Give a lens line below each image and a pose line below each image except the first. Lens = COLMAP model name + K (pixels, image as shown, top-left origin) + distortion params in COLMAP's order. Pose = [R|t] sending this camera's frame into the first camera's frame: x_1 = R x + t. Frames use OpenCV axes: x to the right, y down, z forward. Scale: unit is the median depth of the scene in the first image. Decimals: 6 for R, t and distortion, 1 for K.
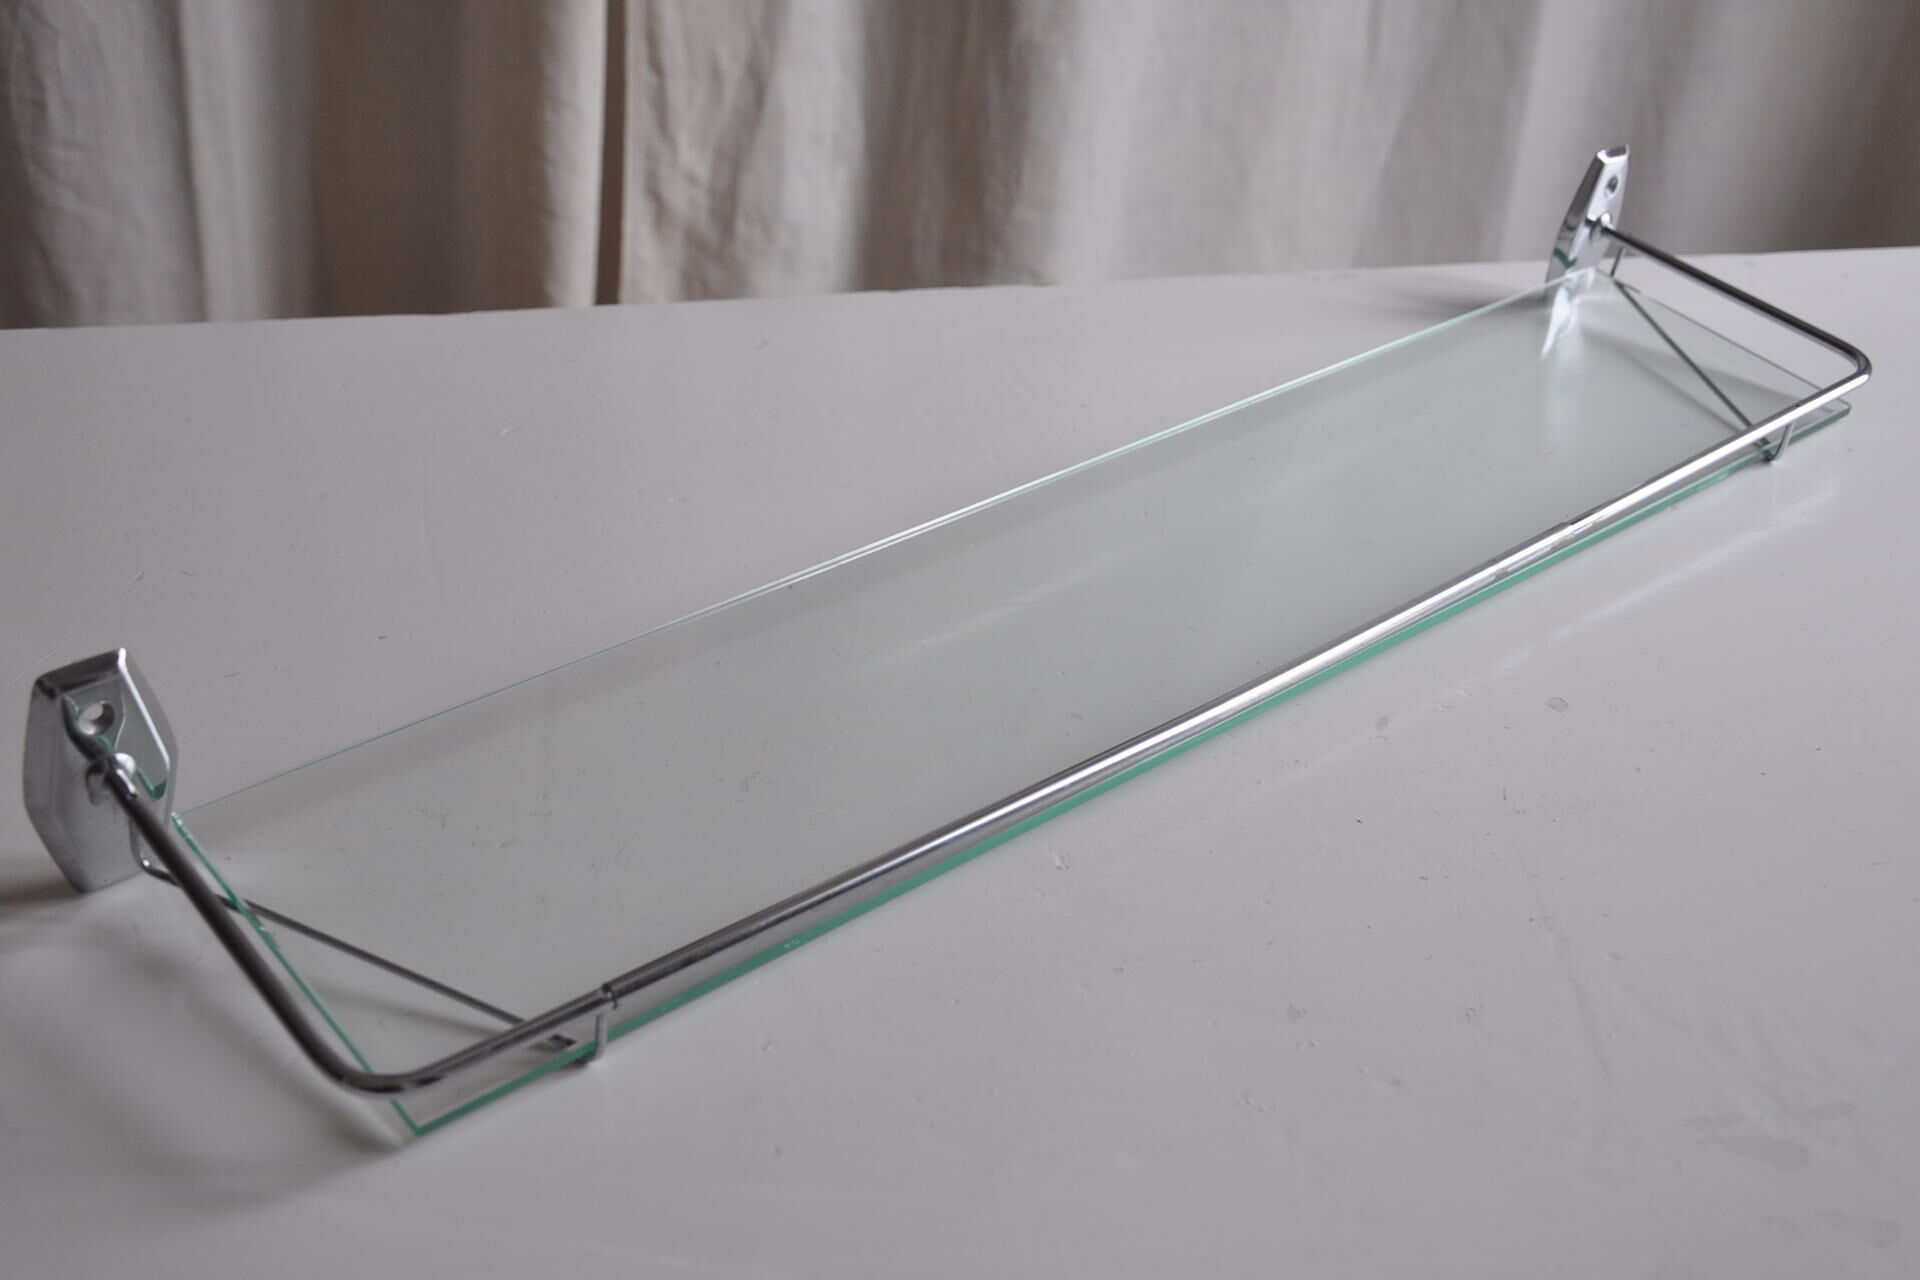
lens RADIAL K [[2177.2, 0, 924.9], [0, 2177.2, 661.6], [0, 0, 1]] dist [-0.057932, 0.205716]
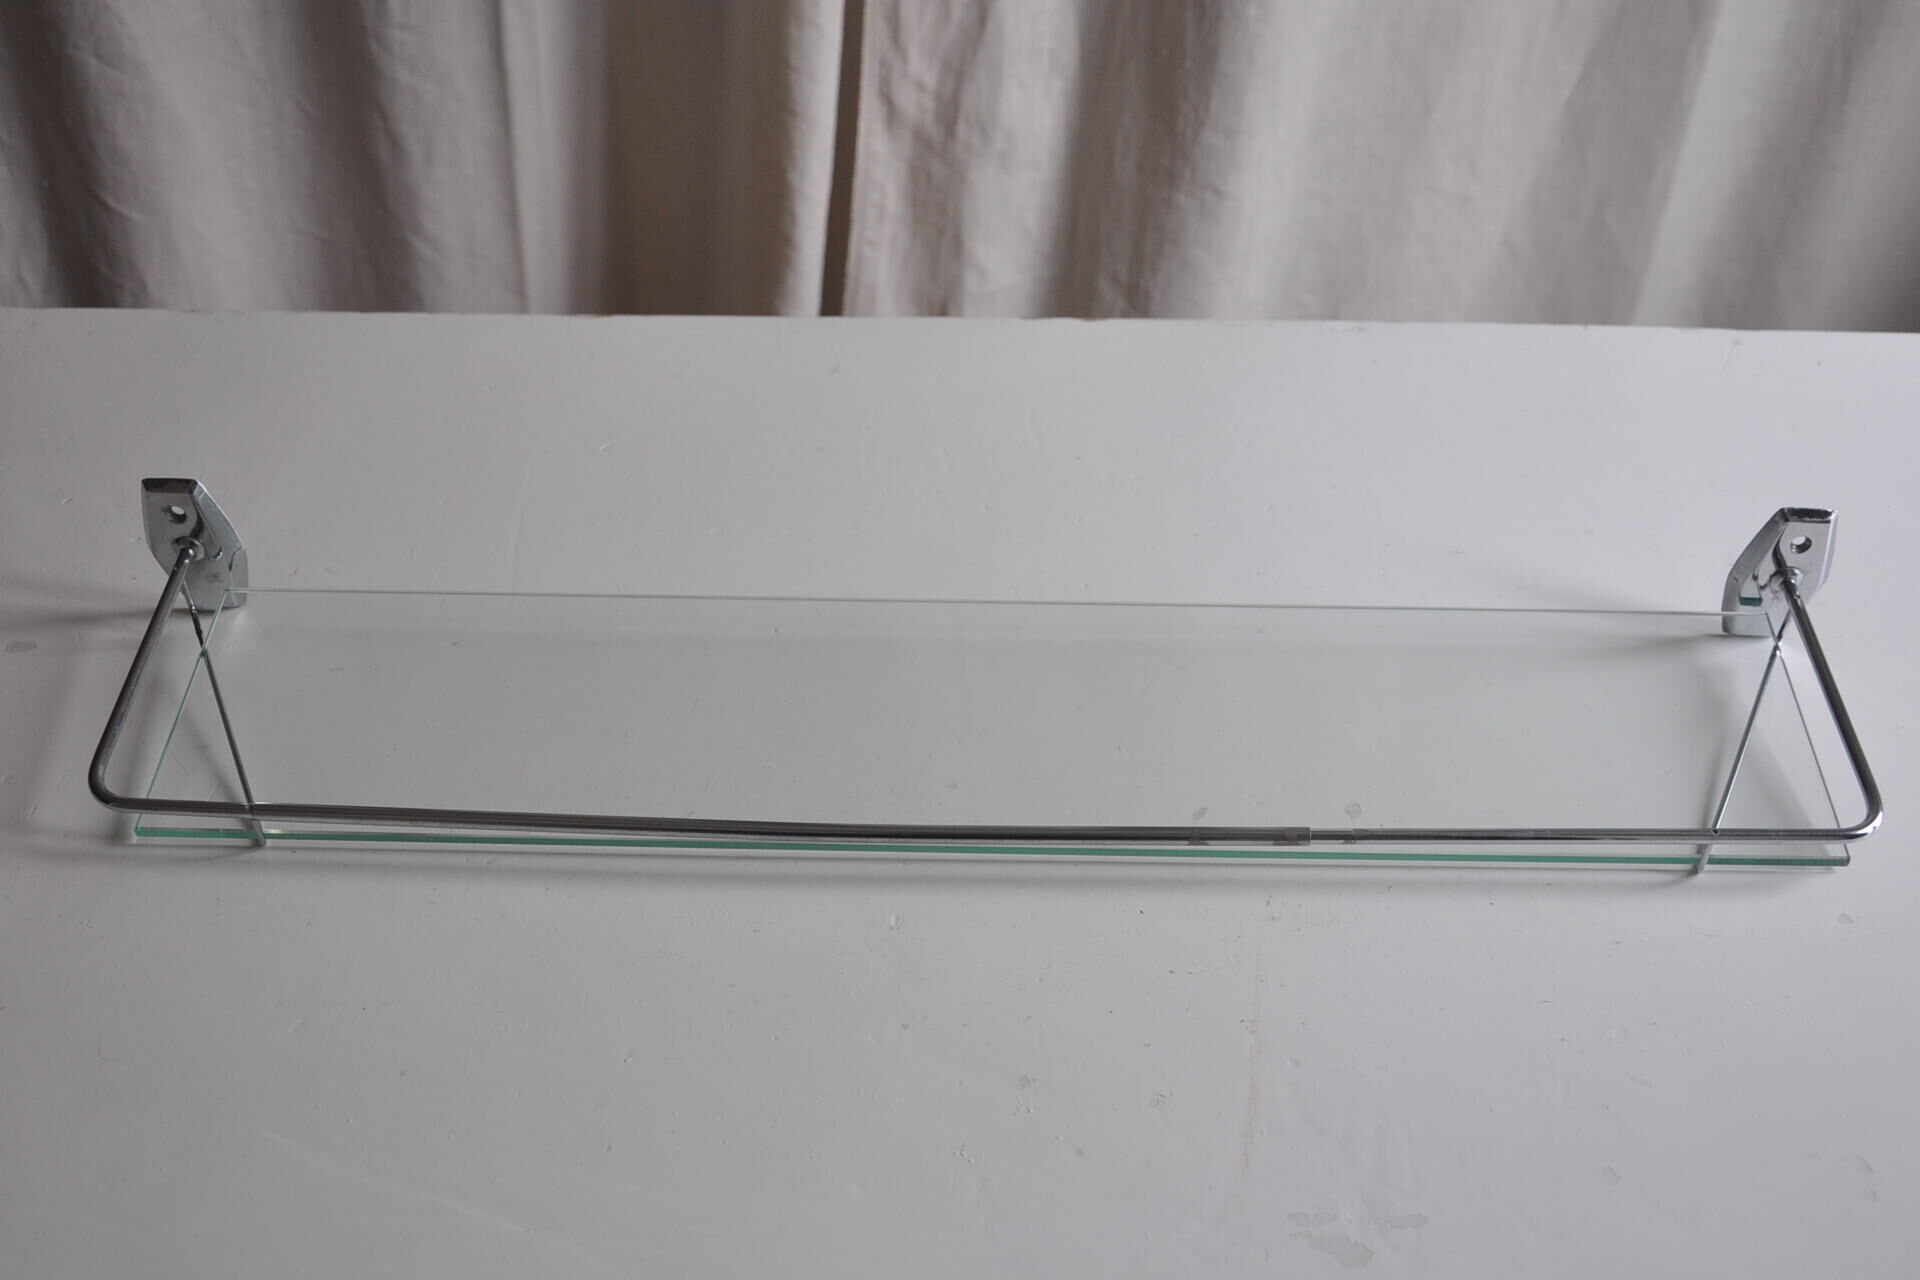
lens RADIAL K [[2002.1, 0, 960.0], [0, 2002.1, 640.0], [0, 0, 1]] dist [-0.079192, 0.144045]
pose [[0.983215, 0.104507, -0.149551, 0.098890], [-0.081619, 0.985042, 0.151756, -0.097598], [0.163174, -0.137003, 0.977039, -0.050957]]
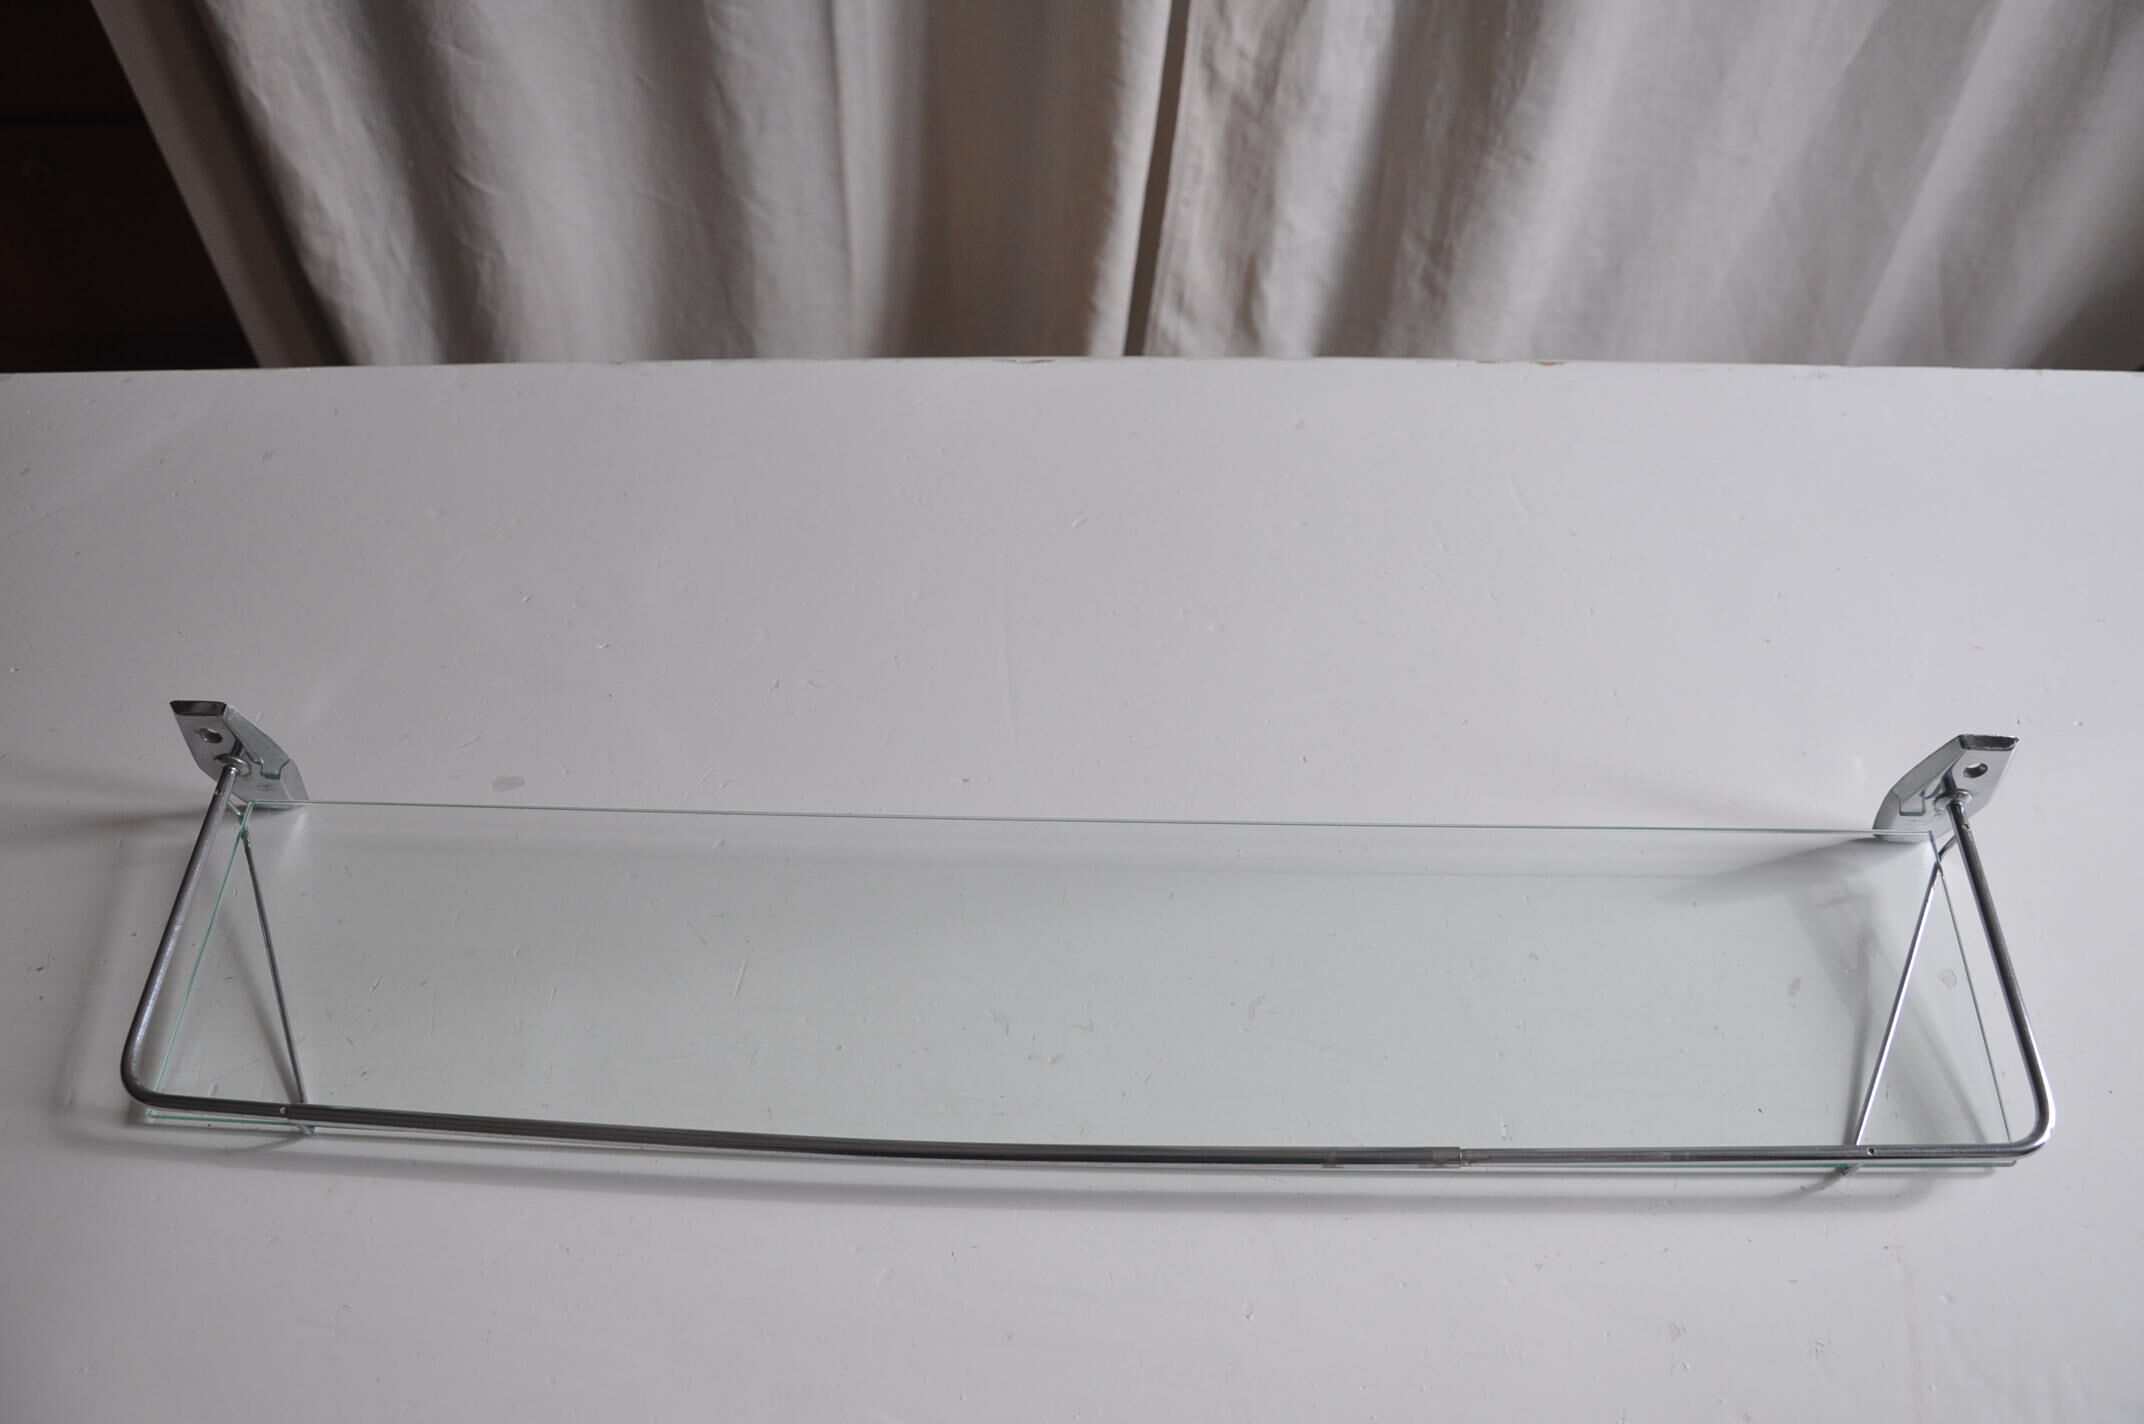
lens RADIAL K [[1632.5, 0, 1072.0], [0, 1632.5, 712.0], [0, 0, 1]] dist [-0.150891, 0.097869]
pose [[0.981370, 0.117704, -0.151850, -0.025054], [-0.065237, 0.947553, 0.312871, -0.149342], [0.180712, -0.297136, 0.937578, 0.071190]]
